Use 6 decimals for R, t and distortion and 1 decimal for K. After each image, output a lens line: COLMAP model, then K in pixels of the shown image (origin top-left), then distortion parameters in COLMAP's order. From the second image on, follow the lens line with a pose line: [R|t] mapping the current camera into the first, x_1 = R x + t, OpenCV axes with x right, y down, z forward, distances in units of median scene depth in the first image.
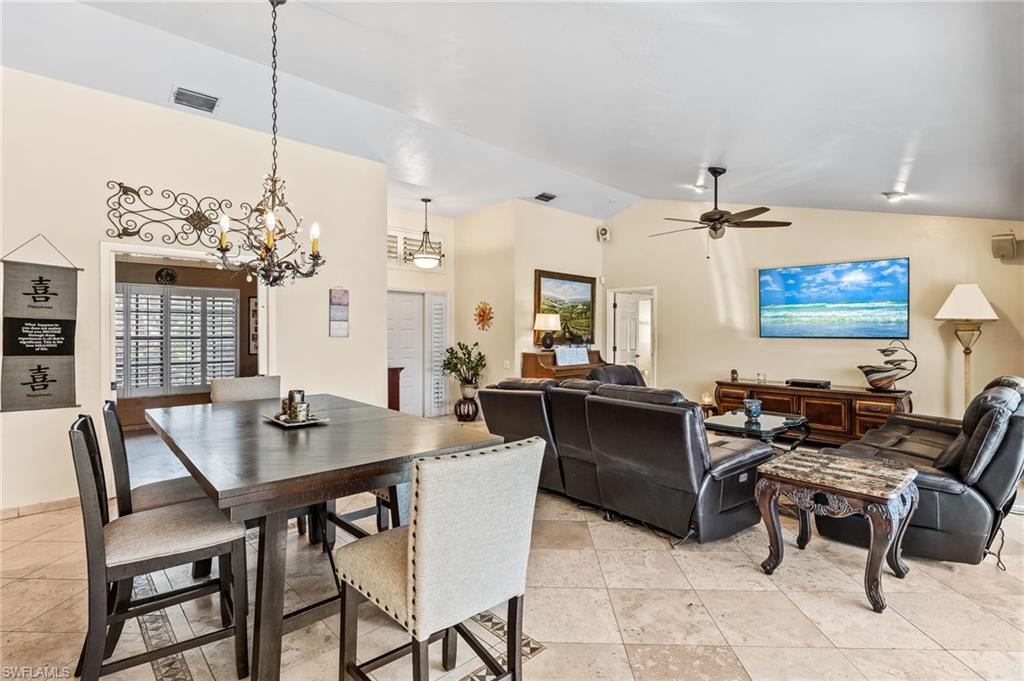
lens RADIAL K [[475.0, 0, 514.6], [0, 475.0, 335.2], [0, 0, 1]] dist [-0.004057, -0.000151]
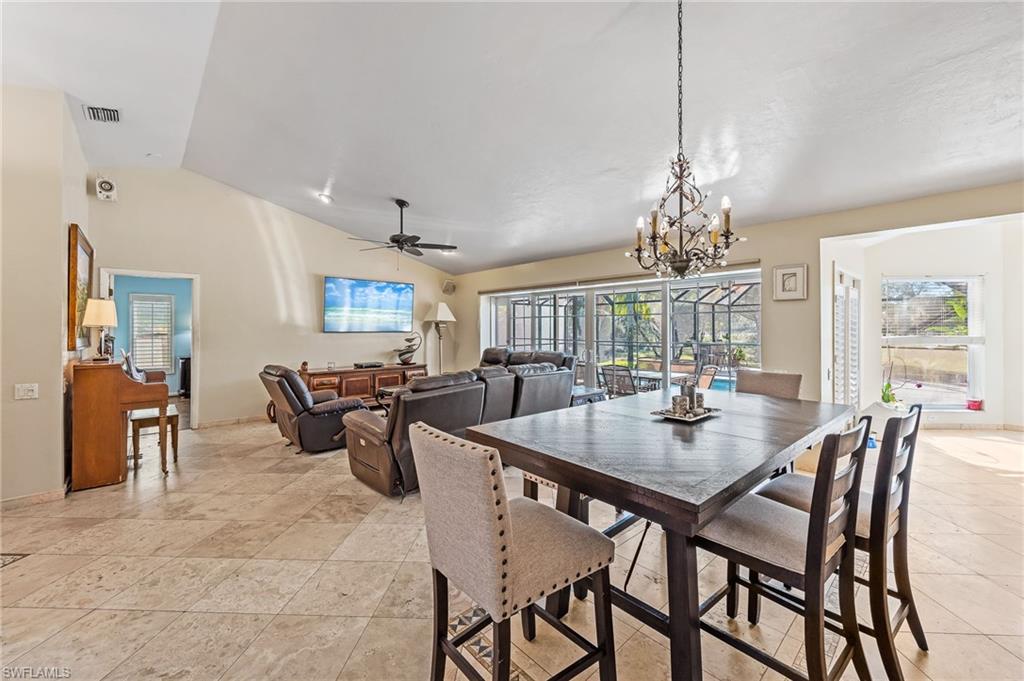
lens RADIAL K [[407.2, 0, 514.1], [0, 407.2, 321.5], [0, 0, 1]] dist [-0.000639, -0.000133]
pose [[0.017181, 0.018443, 0.999682, -0.531100], [0.007357, 0.999800, -0.018571, -0.003461], [-0.999825, 0.007674, 0.017042, 0.523064]]
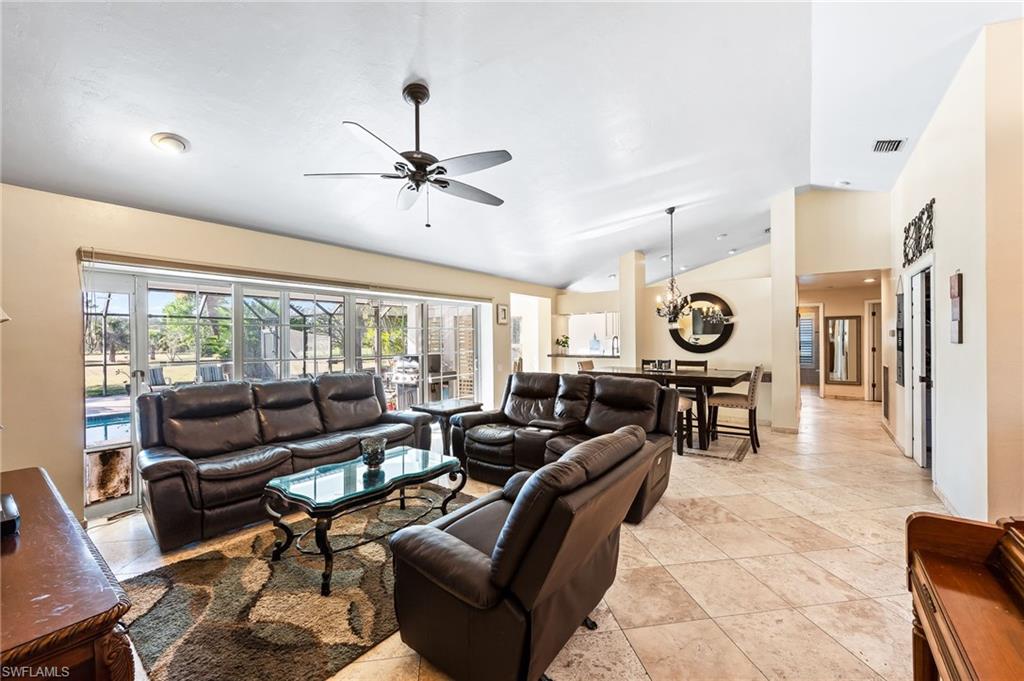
lens RADIAL K [[407.2, 0, 512.0], [0, 407.2, 340.5], [0, 0, 1]] dist [-0.001444, -0.000061]
pose [[-0.983459, 0.011409, -0.180769, 0.309434], [0.009918, 0.999909, 0.009150, -0.010624], [0.180856, 0.007206, -0.983483, 1.223079]]
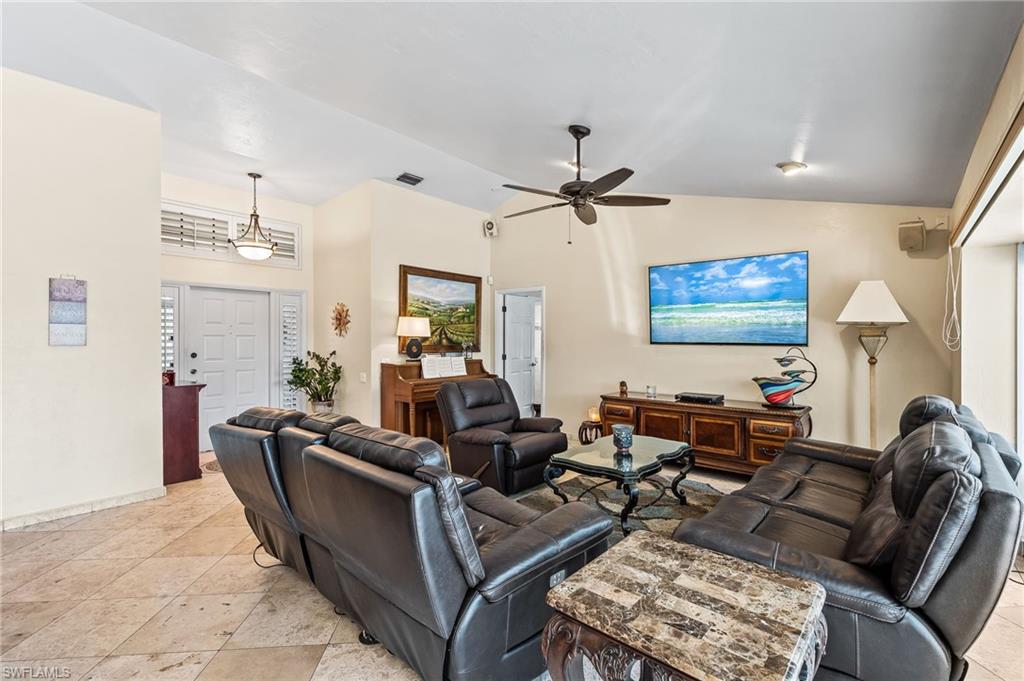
lens RADIAL K [[446.9, 0, 512.0], [0, 446.9, 340.5], [0, 0, 1]] dist [-0.000839, -0.000338]
pose [[0.993936, -0.002165, 0.109940, 0.181590], [0.002384, 0.999995, -0.001854, -0.001457], [-0.109936, 0.002105, 0.993936, 0.219835]]
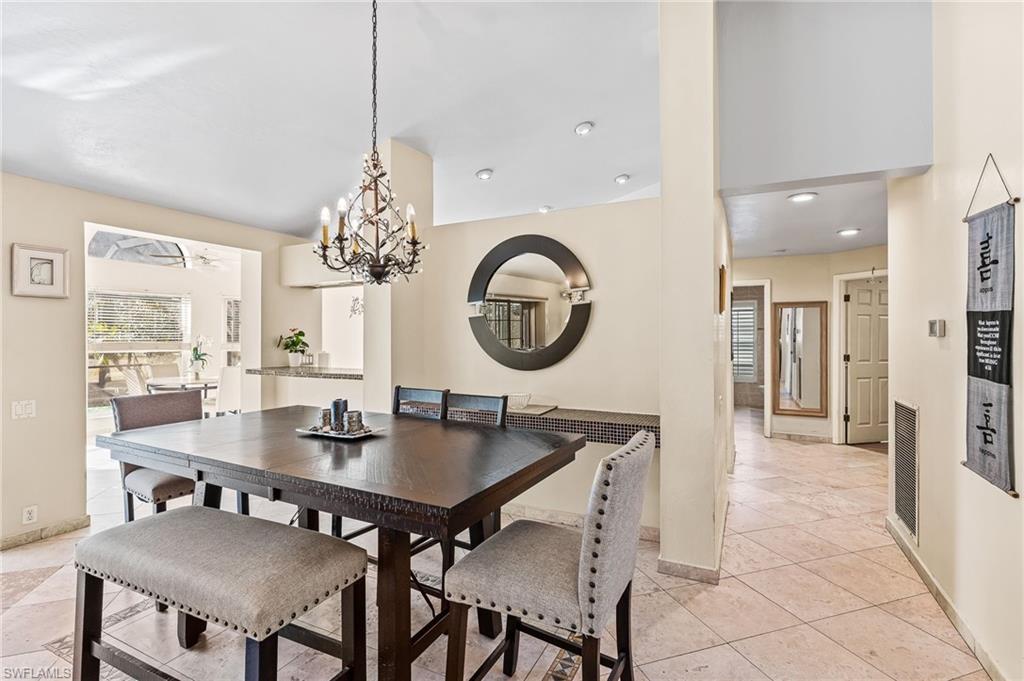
lens RADIAL K [[475.0, 0, 514.6], [0, 475.0, 335.2], [0, 0, 1]] dist [-0.004057, -0.000151]
pose [[-0.938980, 0.002251, -0.343965, -0.181376], [0.000543, 0.999987, 0.005063, -0.006464], [0.343972, 0.004567, -0.938969, 0.762585]]
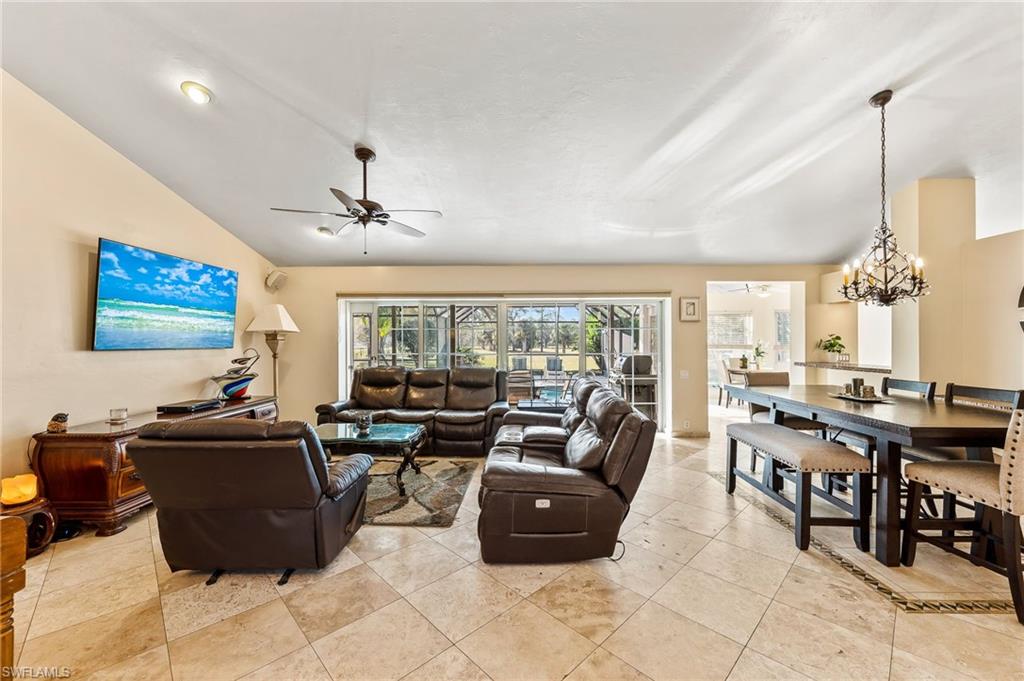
lens RADIAL K [[400.8, 0, 511.7], [0, 400.8, 342.1], [0, 0, 1]] dist [-0.002028, -0.000101]
pose [[-0.717302, 0.003206, 0.696755, -0.219179], [0.009452, 0.999942, 0.005129, -0.007339], [-0.696699, 0.010264, -0.717290, 1.039523]]
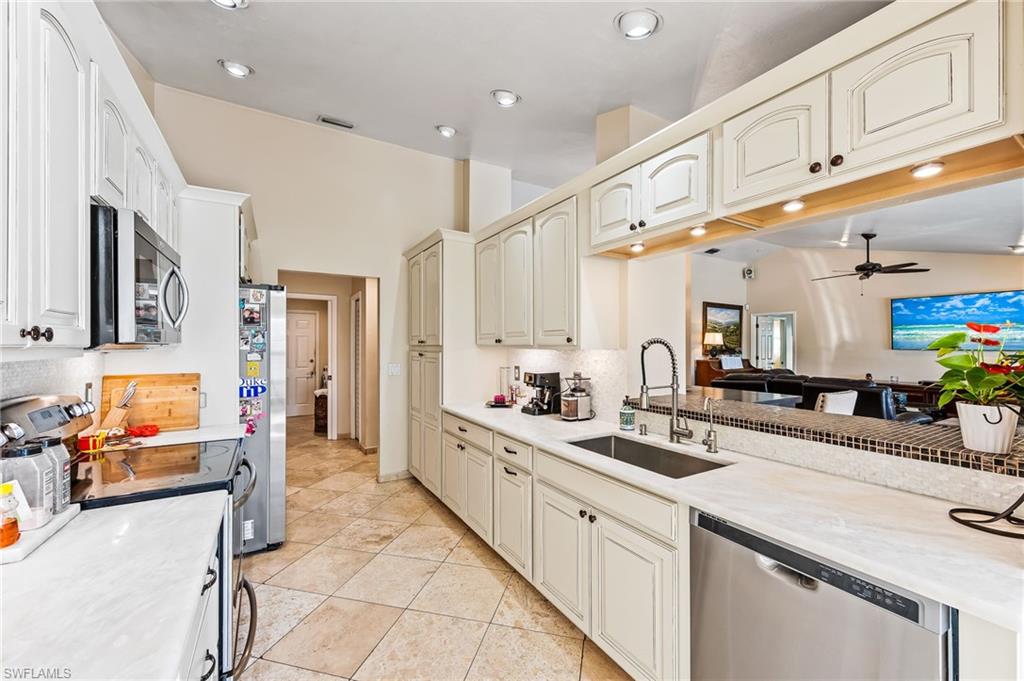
lens RADIAL K [[400.8, 0, 511.7], [0, 400.8, 342.1], [0, 0, 1]] dist [-0.002028, -0.000101]
pose [[0.977018, 0.000122, -0.213158, -0.308907], [-0.002748, 0.999924, -0.012024, -0.001023], [0.213140, 0.012334, 0.976944, -0.347993]]
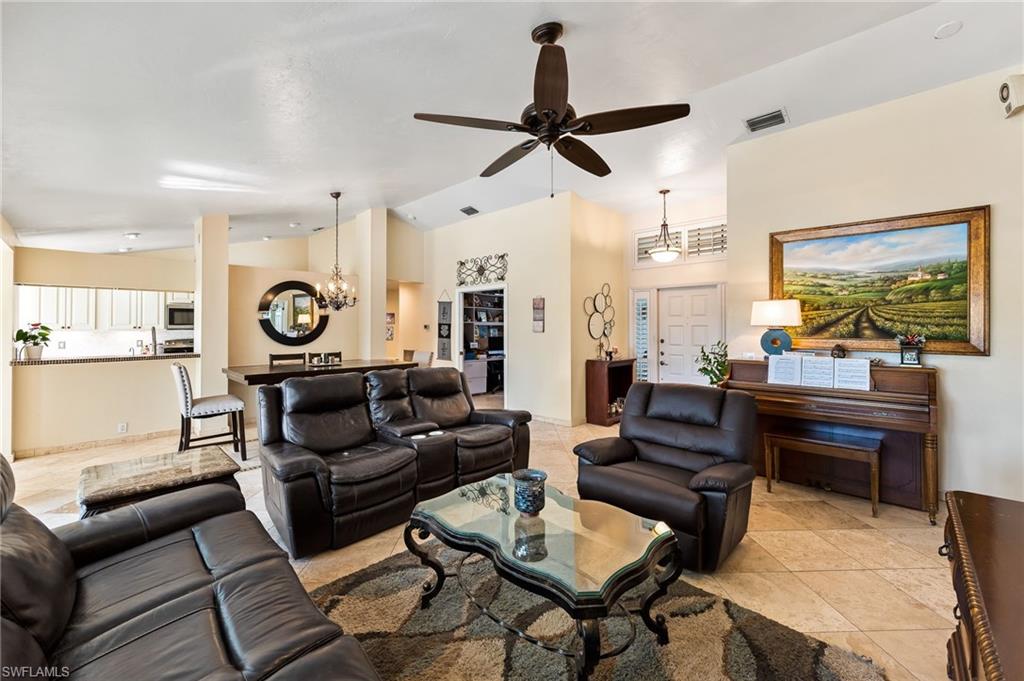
lens RADIAL K [[412.9, 0, 523.1], [0, 412.9, 322.6], [0, 0, 1]] dist [-0.001202, -0.000118]
pose [[0.071843, -0.011181, -0.997353, 0.691769], [-0.002776, 0.999931, -0.011410, -0.009022], [0.997412, 0.003589, 0.071807, 0.727026]]
